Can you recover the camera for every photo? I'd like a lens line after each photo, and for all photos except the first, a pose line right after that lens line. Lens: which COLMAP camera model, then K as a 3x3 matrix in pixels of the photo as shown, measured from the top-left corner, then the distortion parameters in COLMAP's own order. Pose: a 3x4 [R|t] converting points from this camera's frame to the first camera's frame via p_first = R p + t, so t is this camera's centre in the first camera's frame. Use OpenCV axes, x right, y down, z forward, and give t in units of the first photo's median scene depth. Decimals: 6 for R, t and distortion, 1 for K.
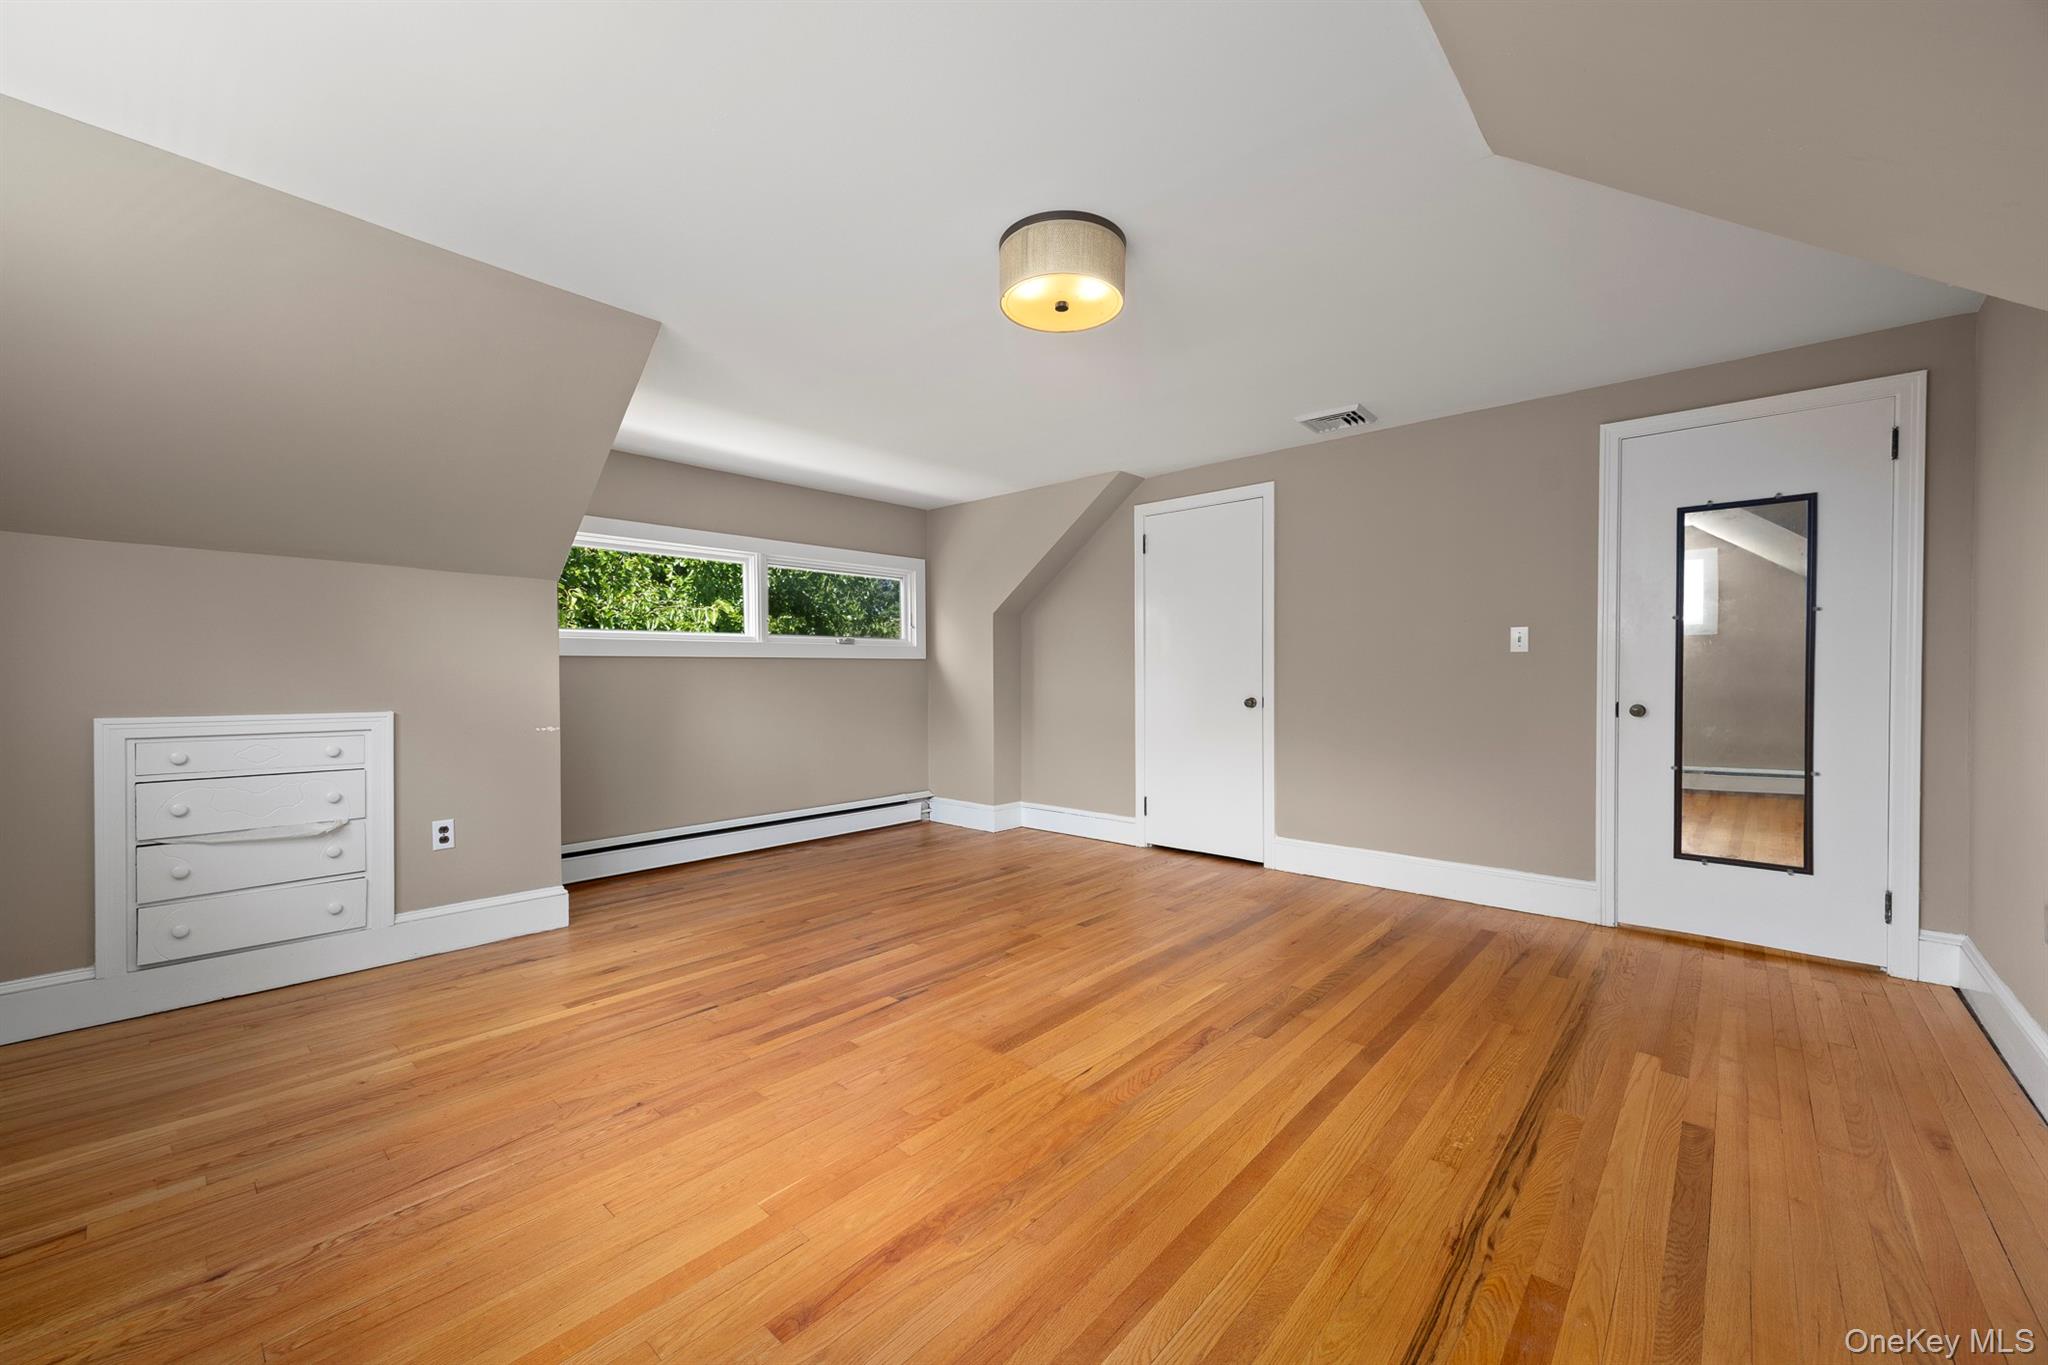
lens RADIAL K [[833.5, 0, 1018.3], [0, 833.5, 685.9], [0, 0, 1]] dist [0.007090, -0.000050]
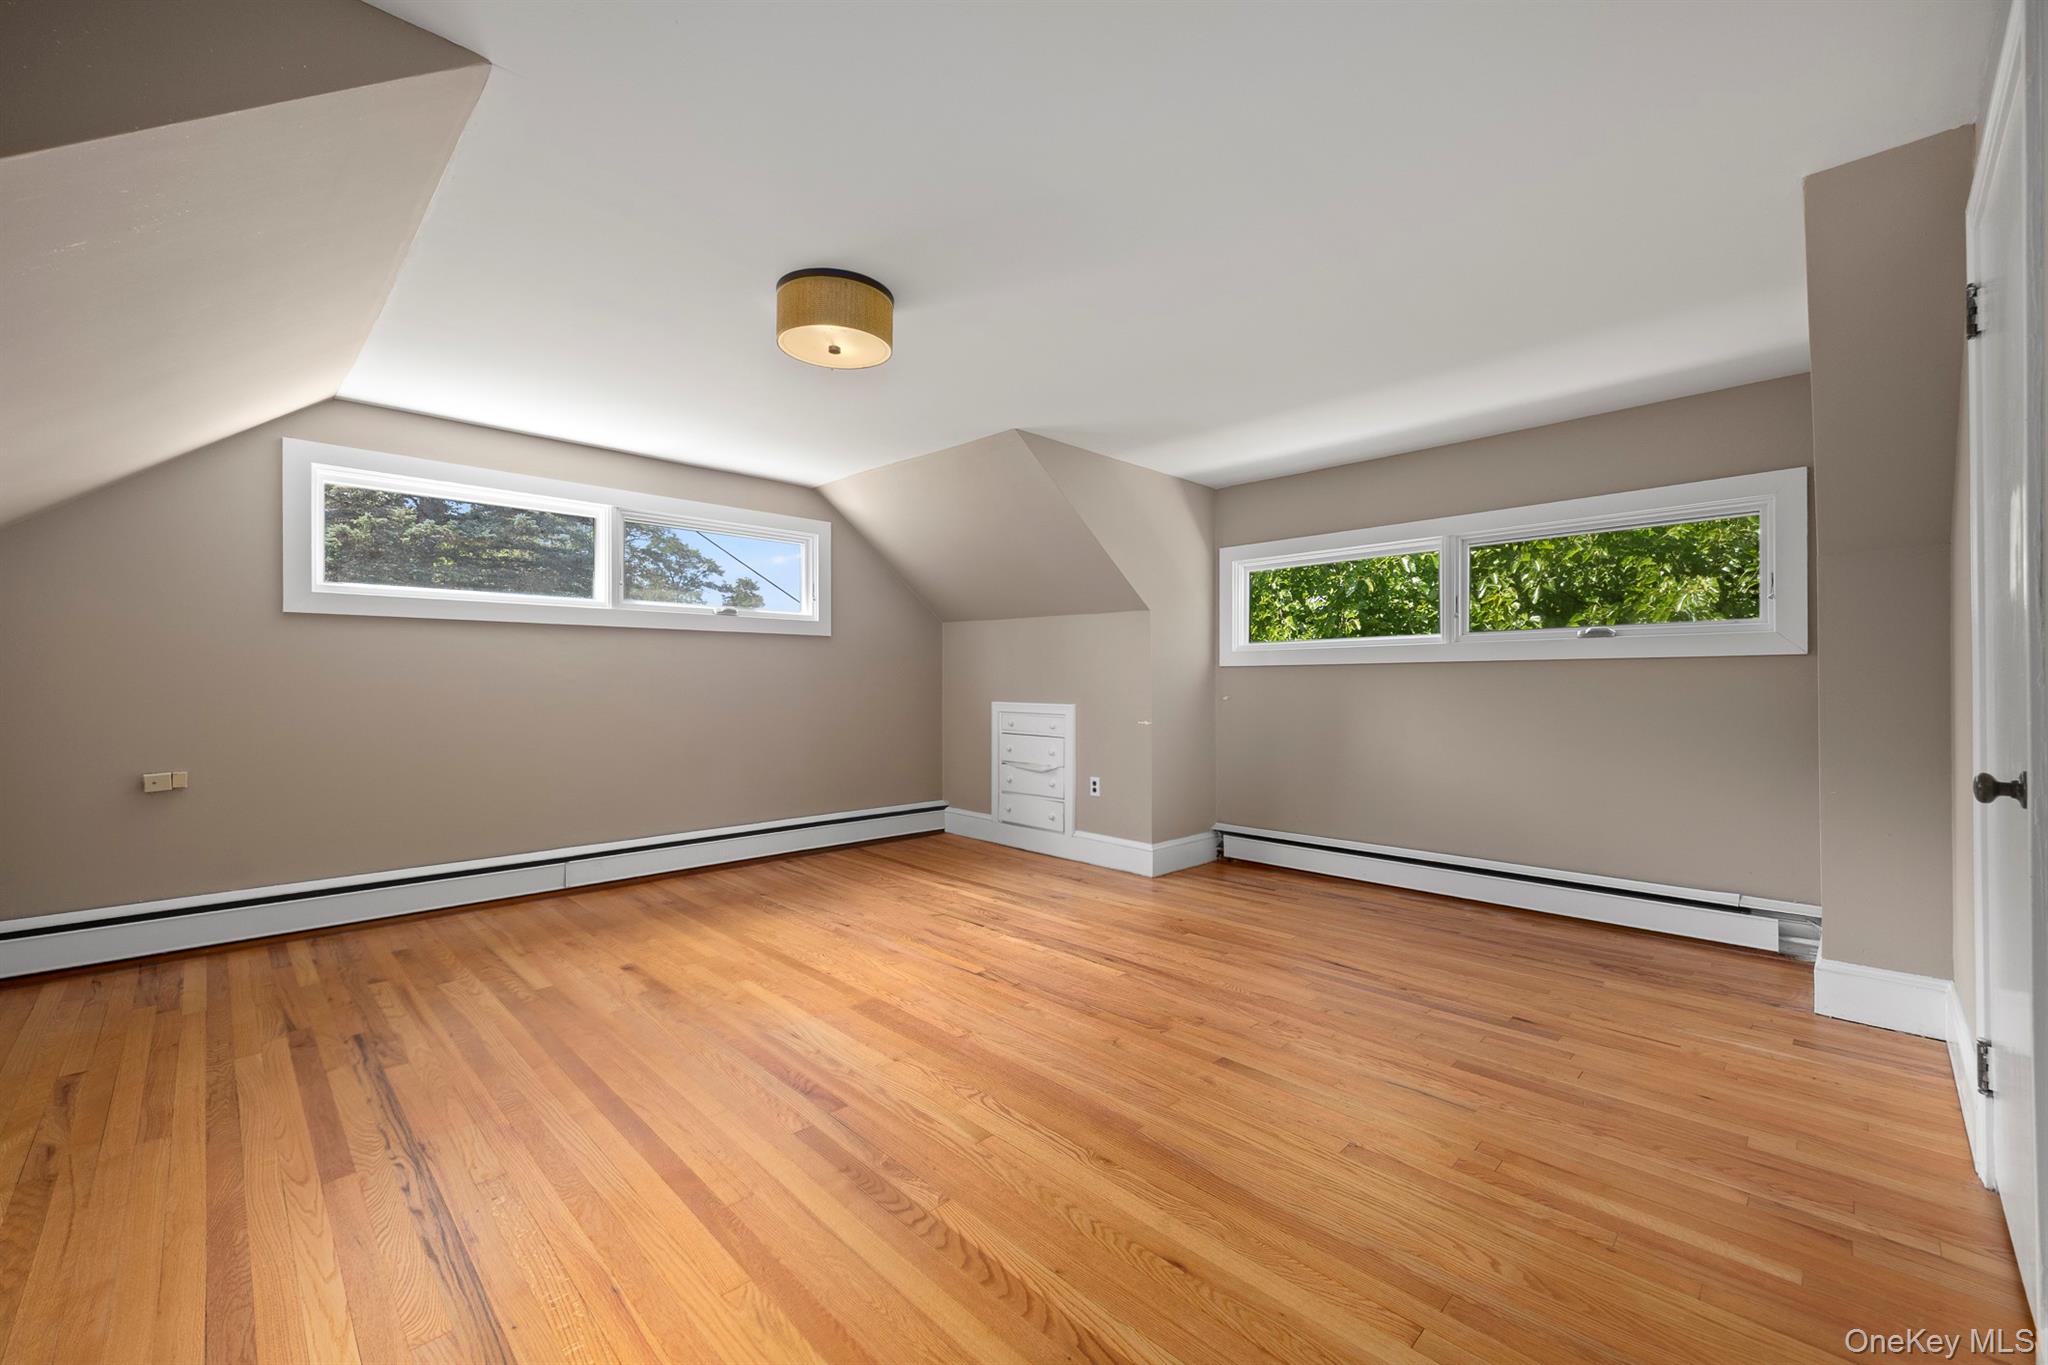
lens RADIAL K [[833.5, 0, 1010.5], [0, 833.5, 678.6], [0, 0, 1]] dist [0.007090, -0.000050]
pose [[-0.095024, -0.000118, -0.995475, 0.697659], [-0.013003, 0.999915, 0.001122, -0.015568], [0.995390, 0.013051, -0.095017, 0.823796]]
